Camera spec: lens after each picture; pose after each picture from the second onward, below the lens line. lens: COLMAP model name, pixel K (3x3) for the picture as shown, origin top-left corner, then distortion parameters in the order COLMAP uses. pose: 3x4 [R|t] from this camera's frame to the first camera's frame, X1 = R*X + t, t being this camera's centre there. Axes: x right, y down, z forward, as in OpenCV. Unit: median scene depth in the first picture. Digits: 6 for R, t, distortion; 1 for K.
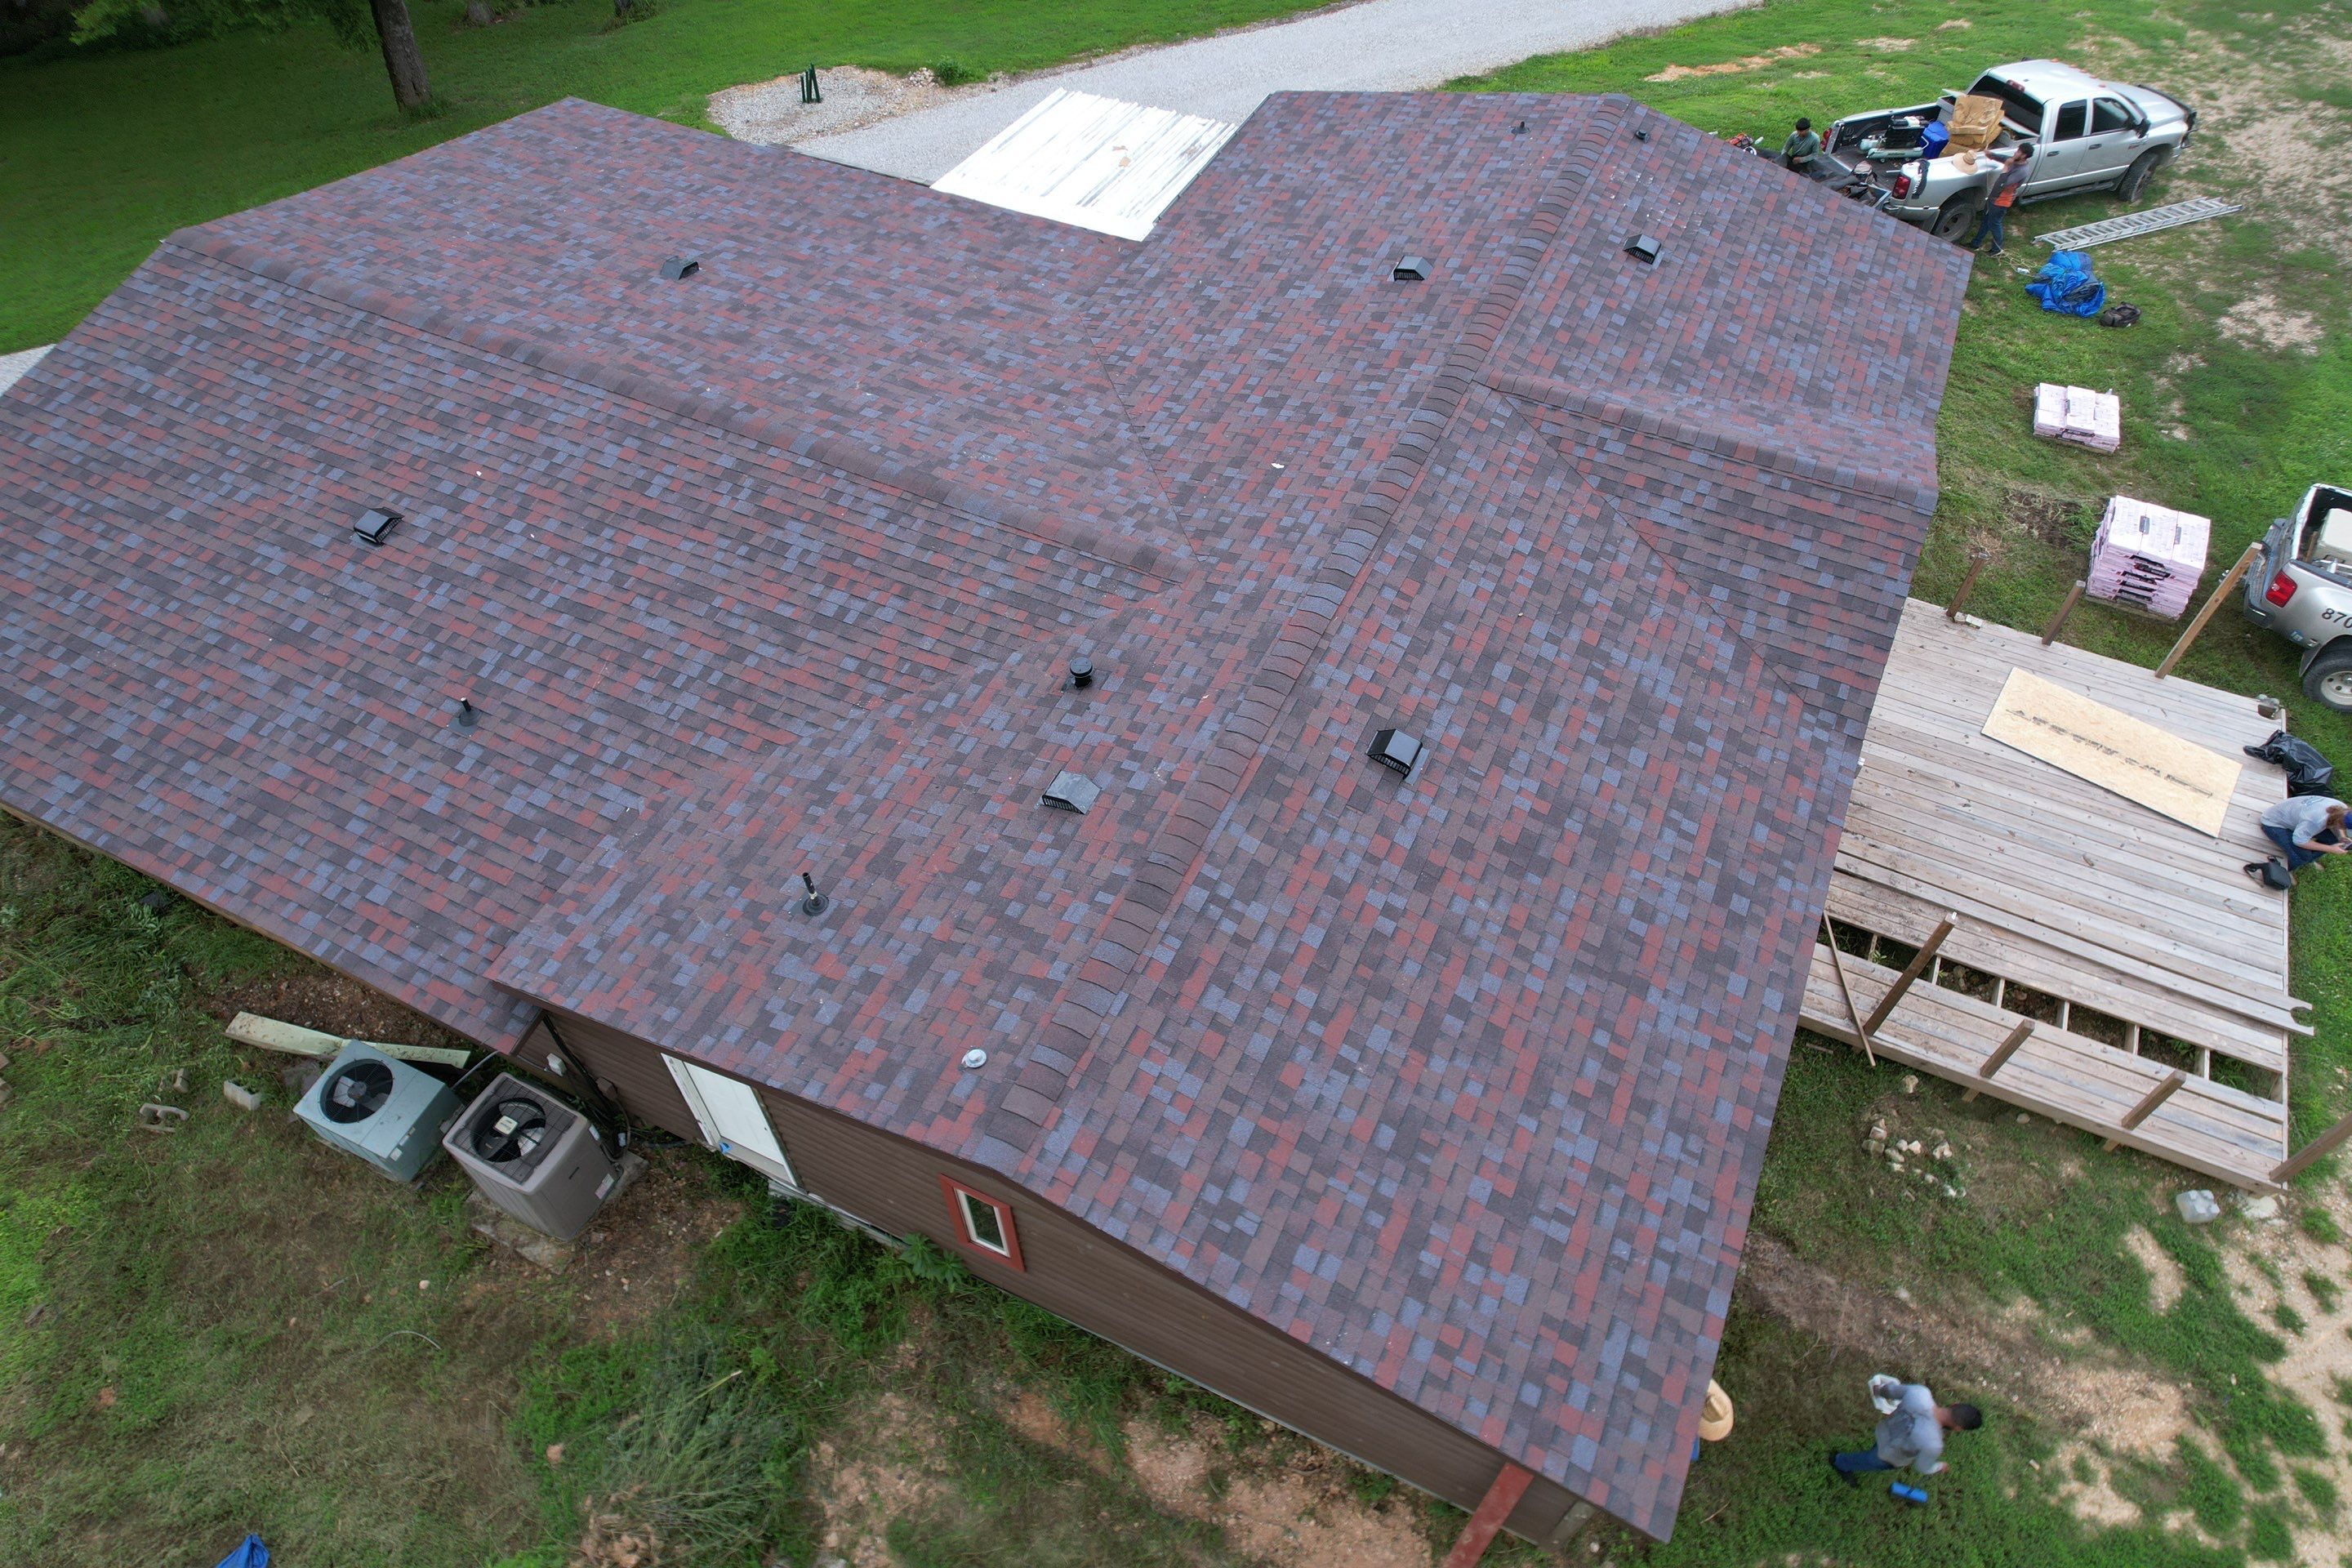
lens RADIAL K [[1467.5, 0, 1232.3], [0, 1467.5, 784.2], [0, 0, 1]] dist [-0.053272, 0.035980]
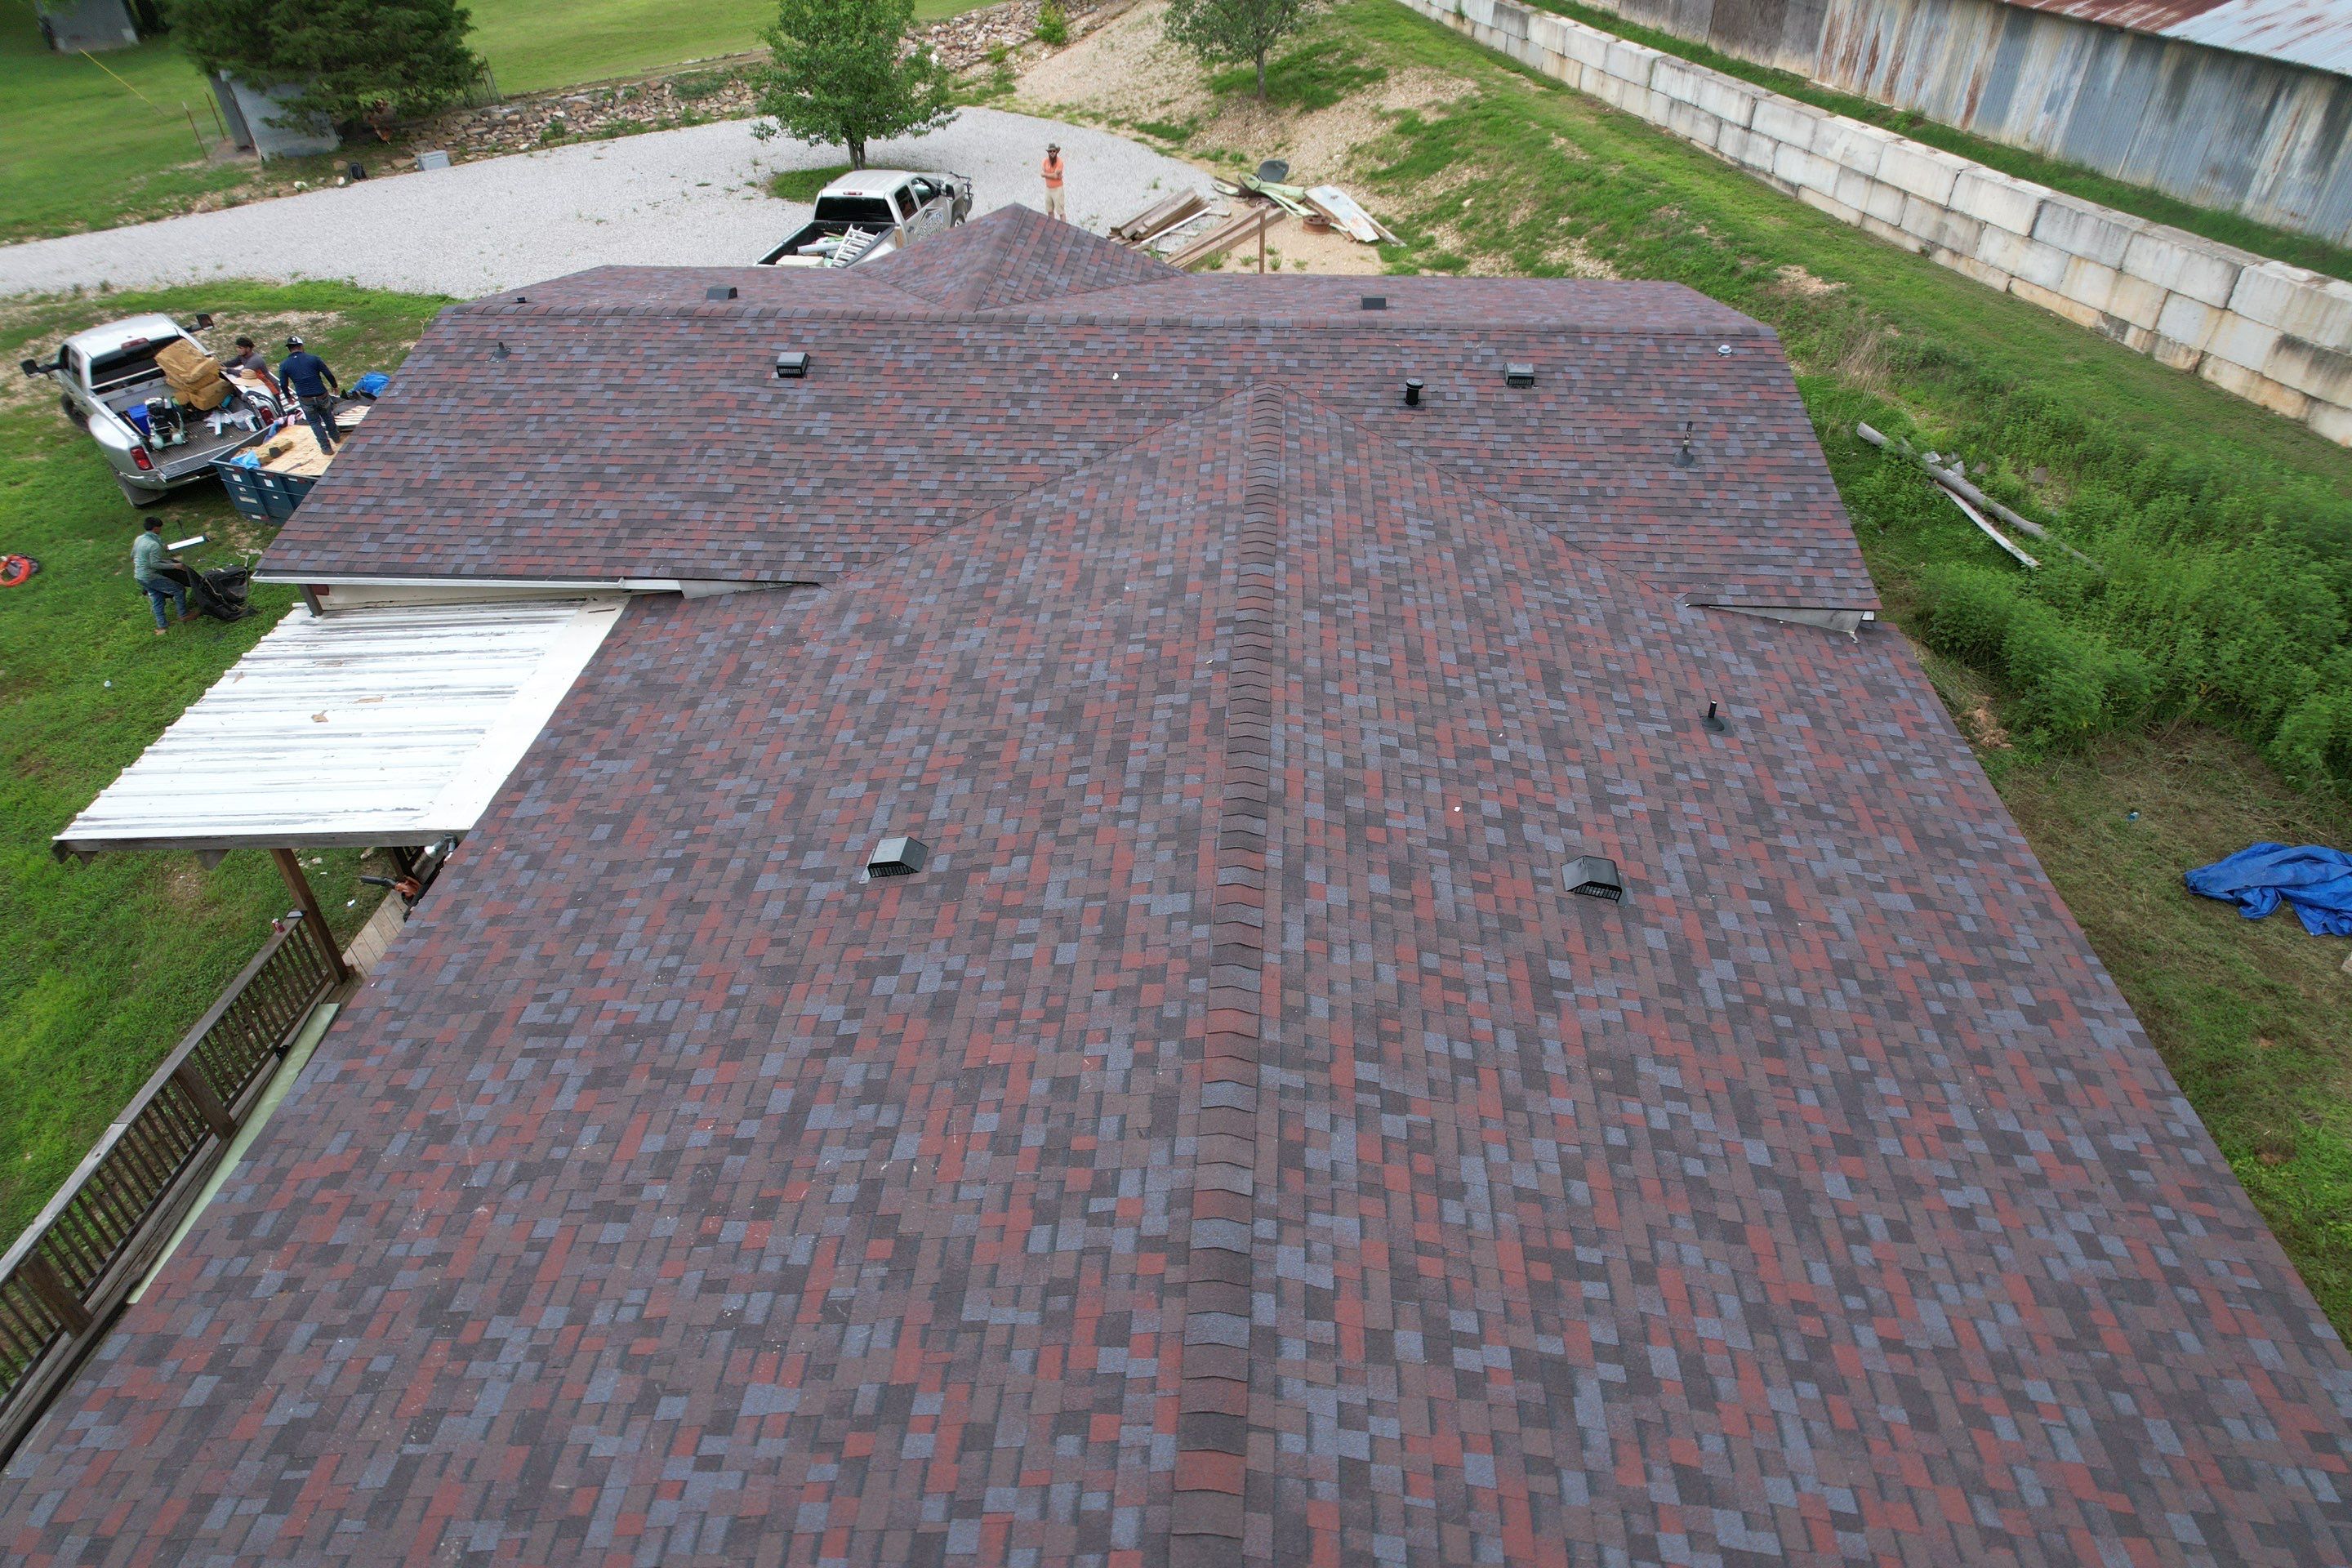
lens RADIAL K [[1467.5, 0, 1158.3], [0, 1467.5, 782.9], [0, 0, 1]] dist [-0.053272, 0.035980]
pose [[-0.350419, -0.570187, 0.743030, -1.017654], [0.731838, 0.328387, 0.597139, -0.774384], [-0.584482, 0.753026, 0.302212, 0.871791]]
